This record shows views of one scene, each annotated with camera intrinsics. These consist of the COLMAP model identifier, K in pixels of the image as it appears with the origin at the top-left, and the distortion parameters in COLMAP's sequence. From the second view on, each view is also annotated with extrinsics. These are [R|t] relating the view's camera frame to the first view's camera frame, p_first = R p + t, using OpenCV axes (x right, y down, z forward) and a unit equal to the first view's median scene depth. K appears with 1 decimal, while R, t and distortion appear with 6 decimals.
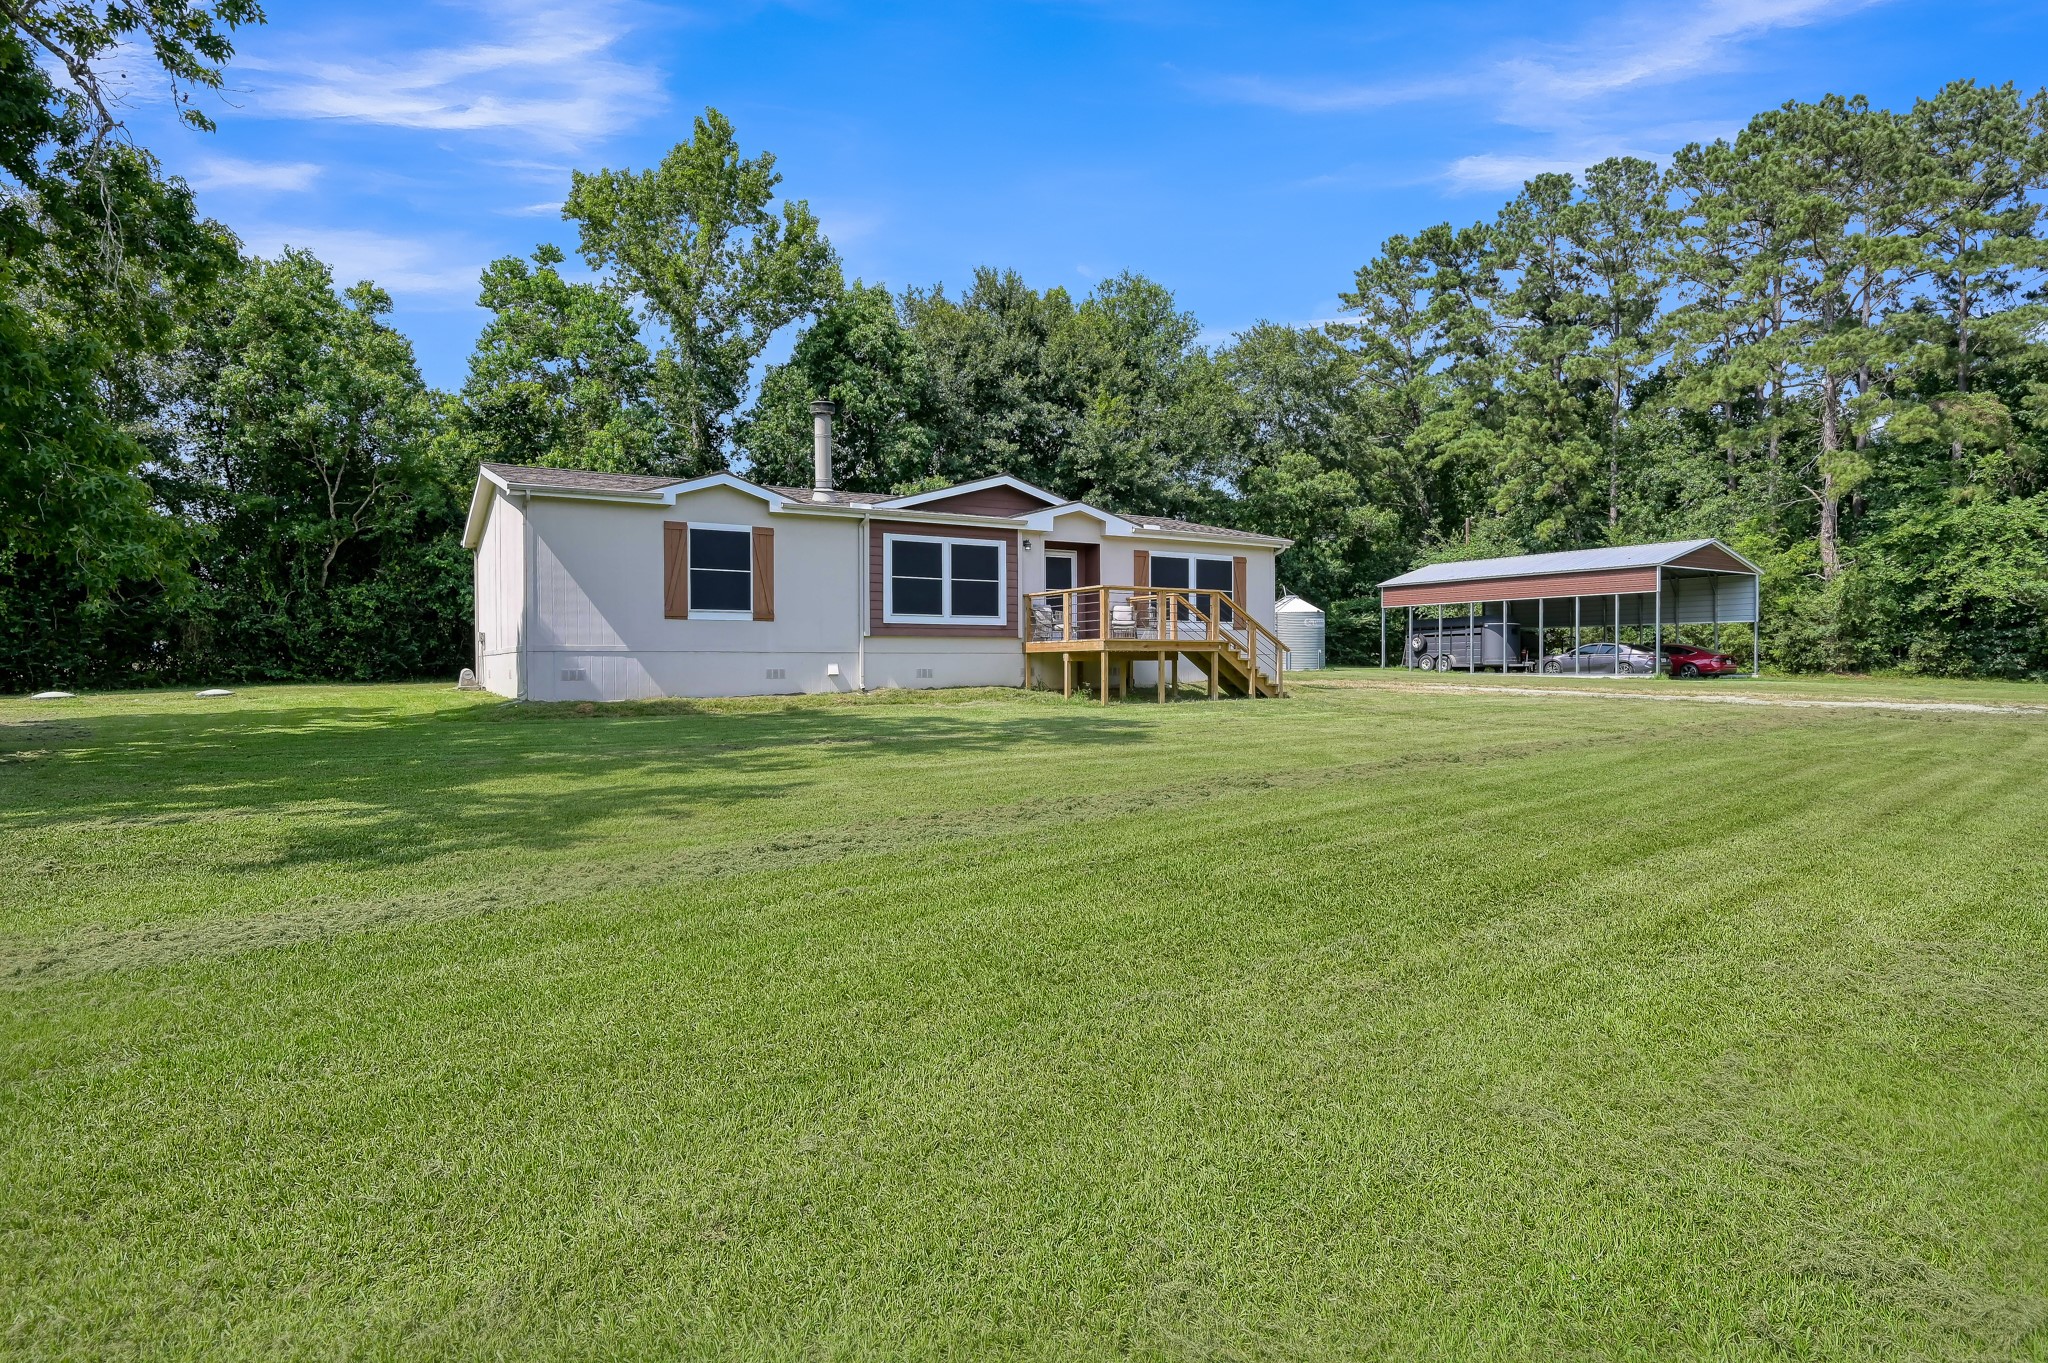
lens RADIAL K [[1146.5, 0, 1026.1], [0, 1146.5, 675.4], [0, 0, 1]] dist [-0.001934, 0.000146]
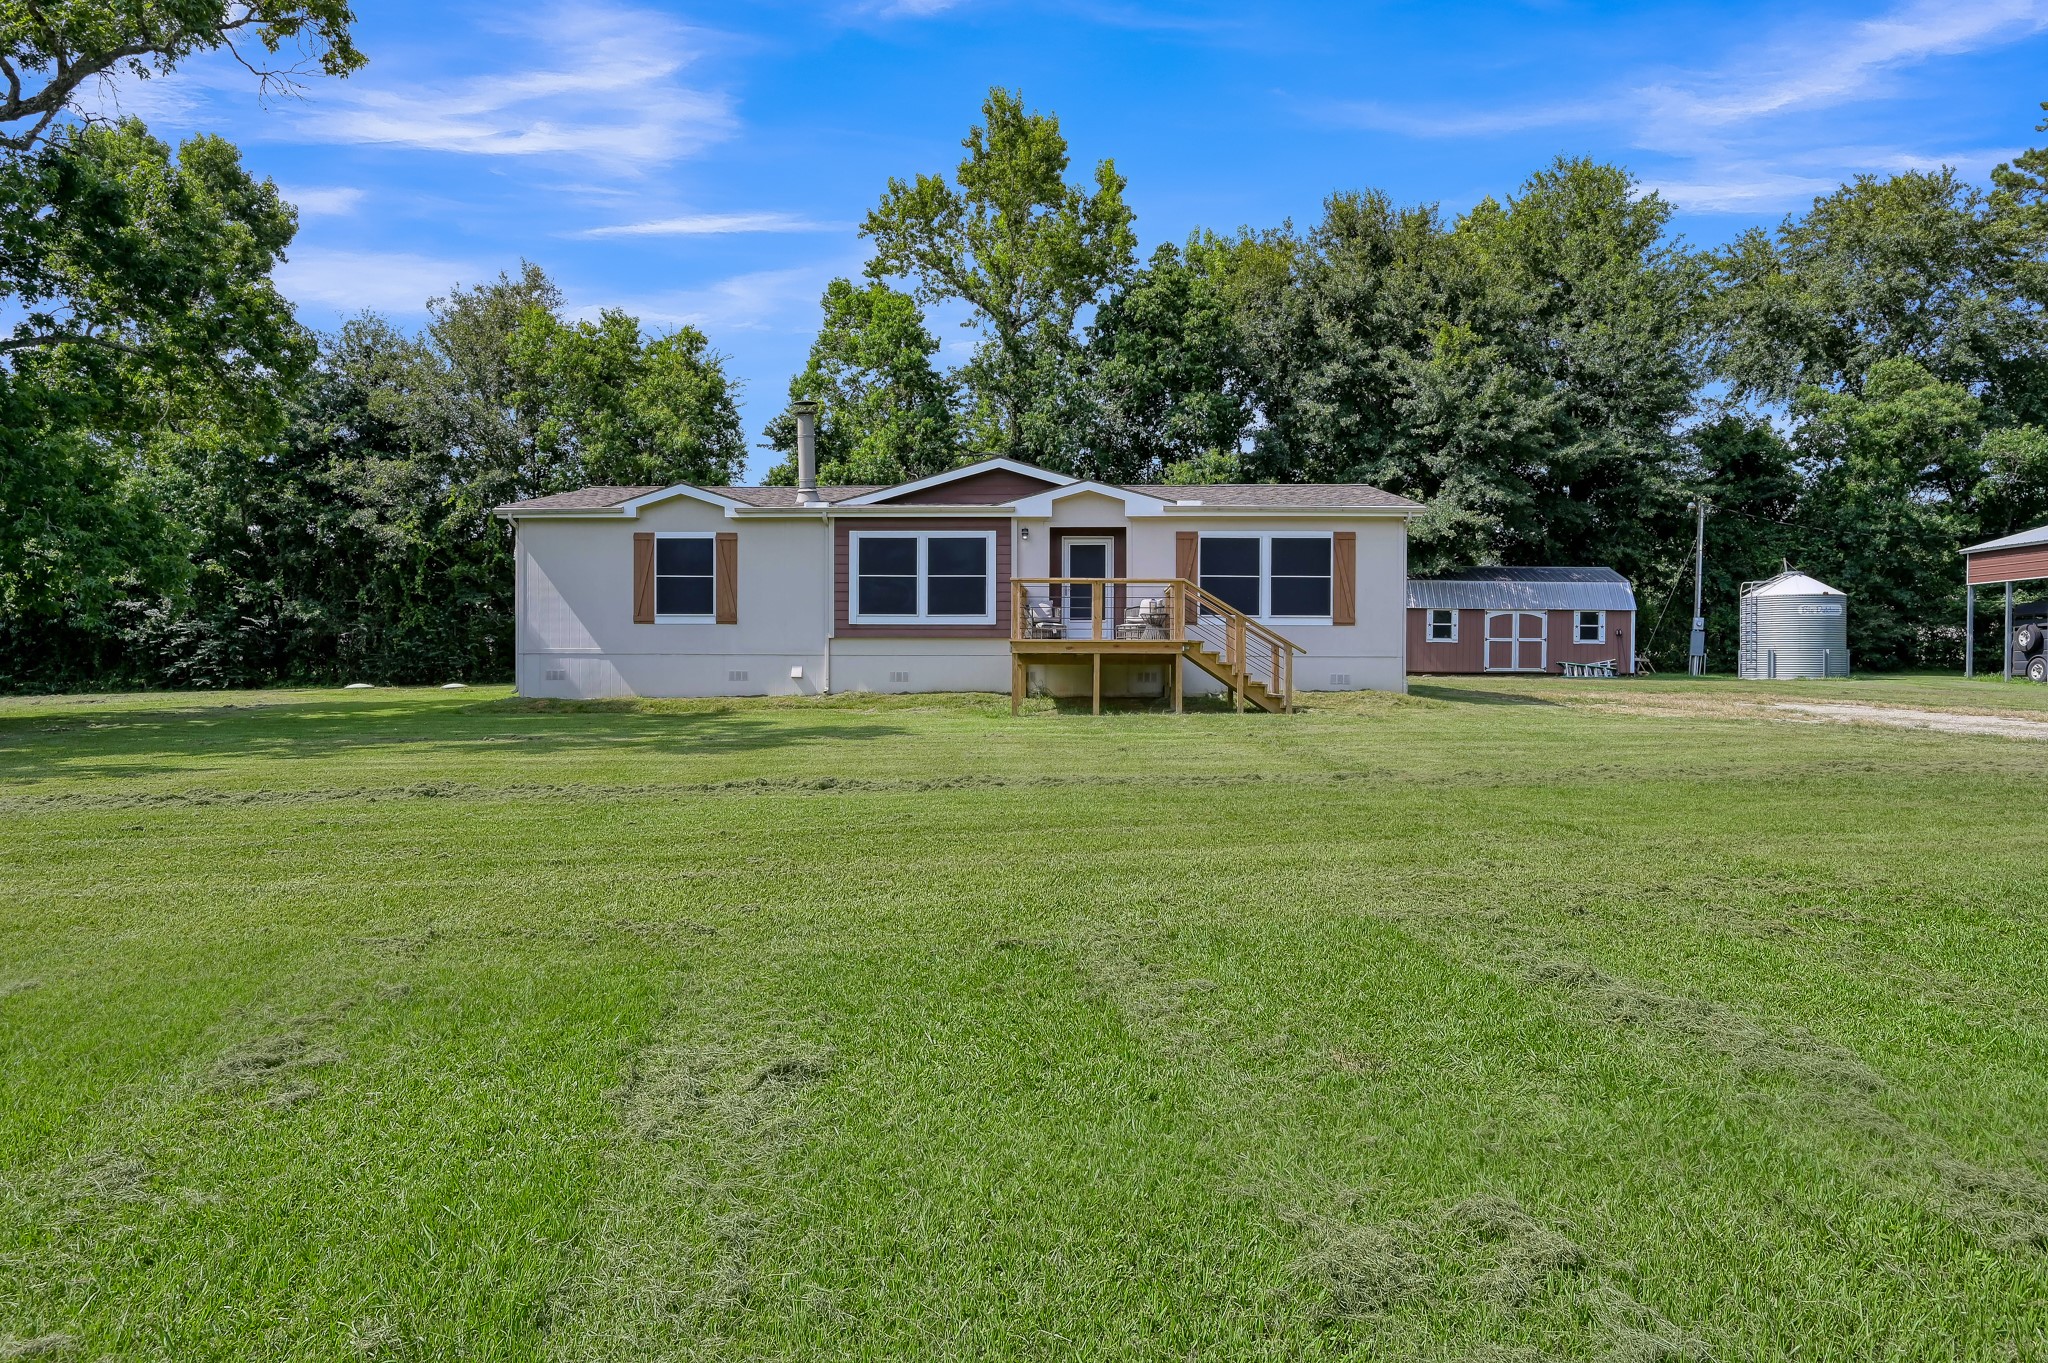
lens RADIAL K [[1284.1, 0, 1039.7], [0, 1284.1, 677.6], [0, 0, 1]] dist [0.002745, 0.002712]
pose [[0.834163, 0.010532, -0.551417, 0.576837], [-0.010086, 0.999942, 0.003840, -0.006257], [0.551425, 0.002358, 0.834221, 0.180599]]
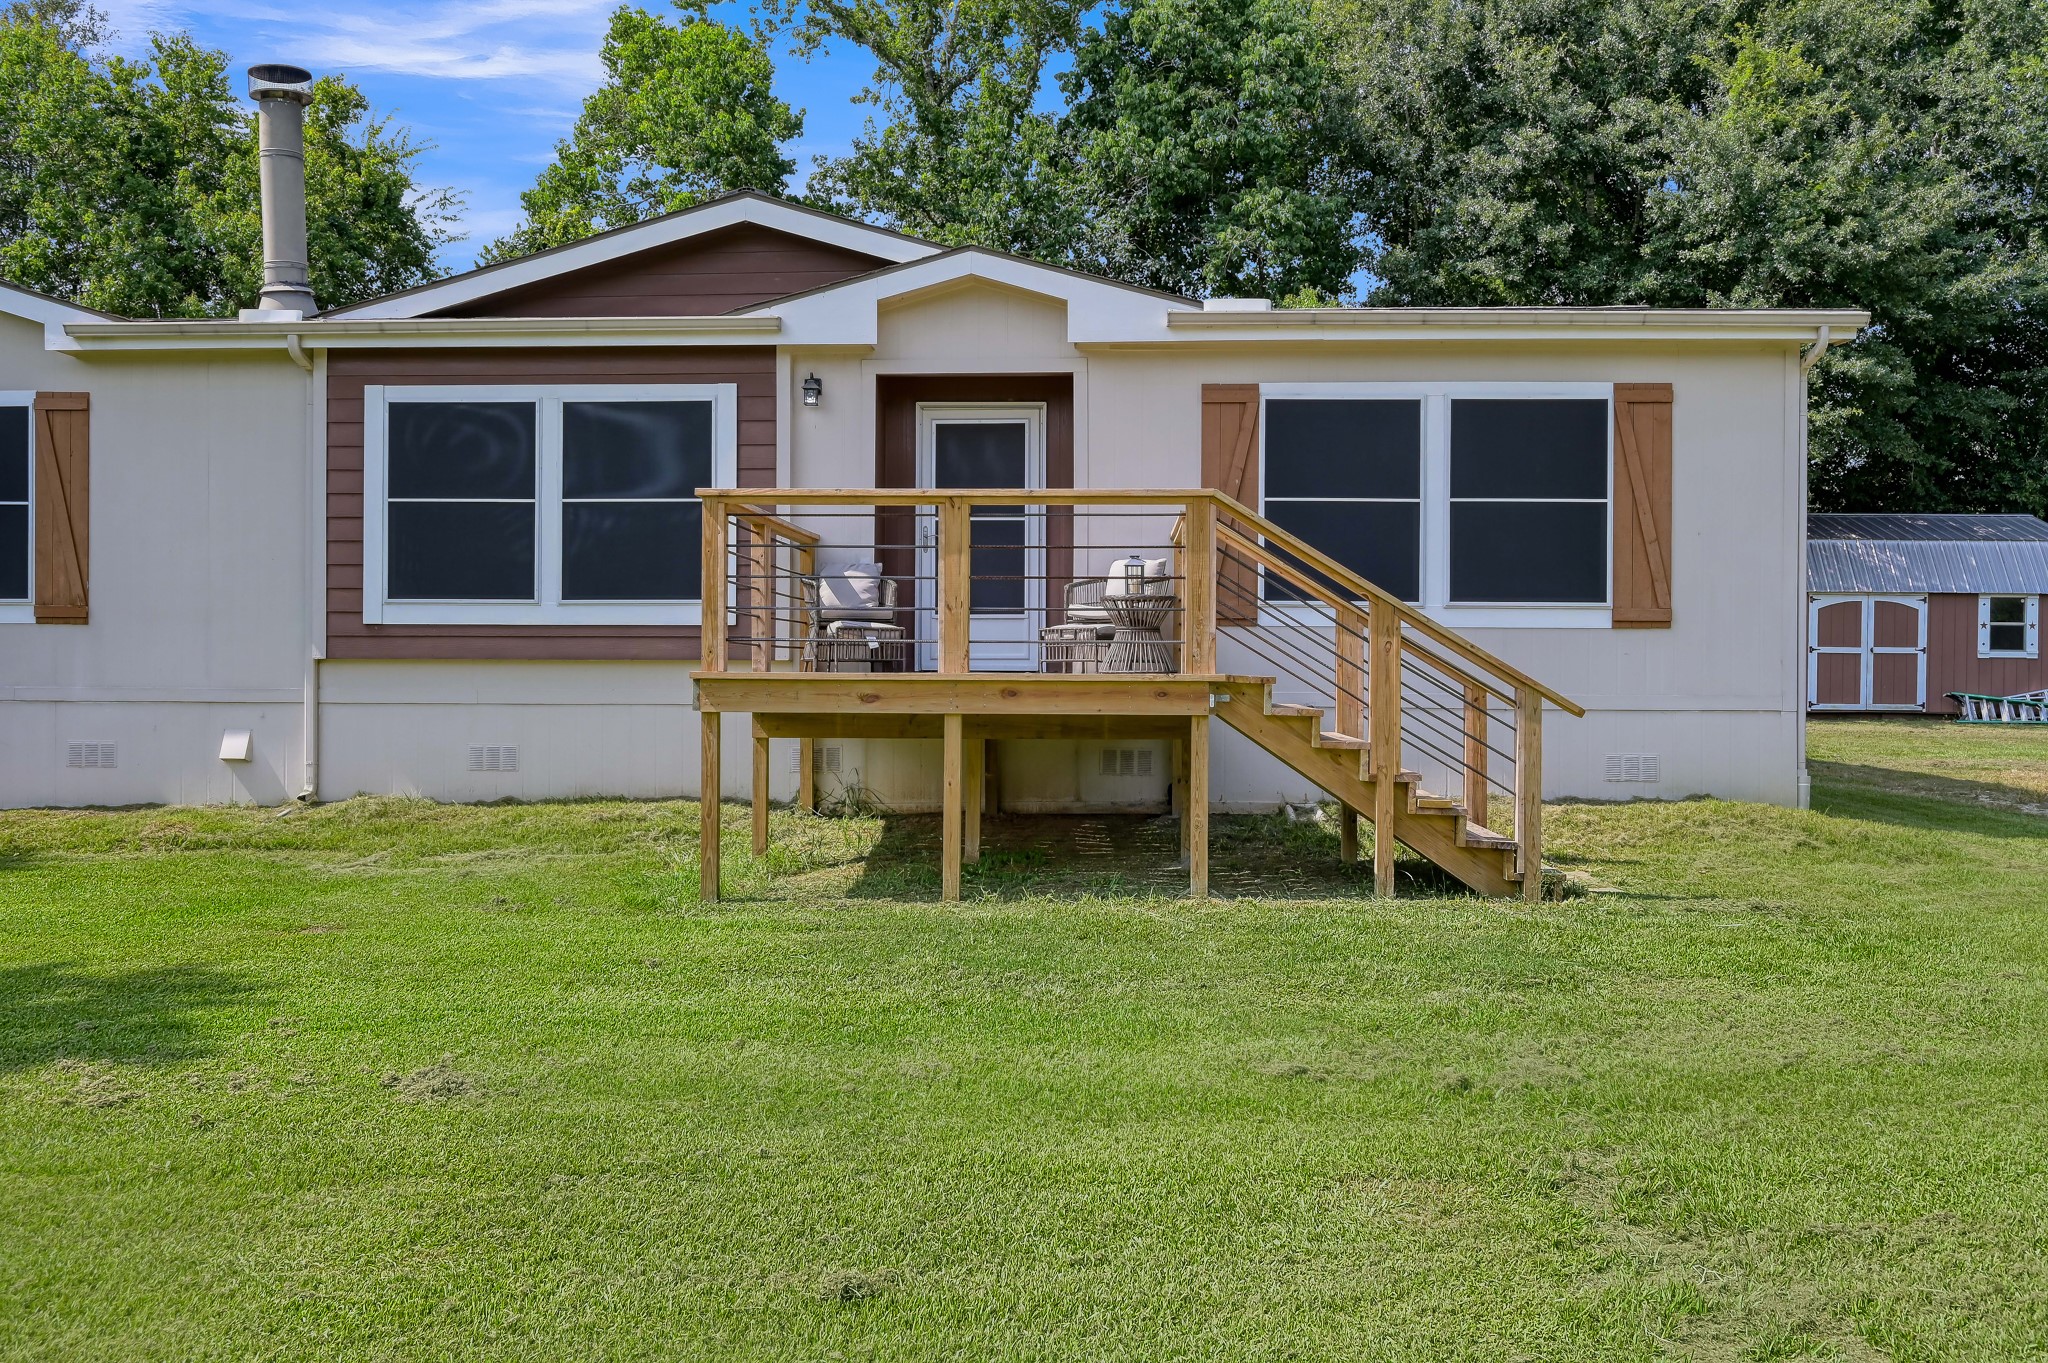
lens RADIAL K [[1655.0, 0, 1039.4], [0, 1655.0, 680.5], [0, 0, 1]] dist [0.007610, 0.001098]
pose [[0.824274, 0.008176, -0.566133, 0.348741], [-0.010442, 0.999945, -0.000763, -0.027936], [0.566095, 0.006541, 0.824314, 0.647845]]
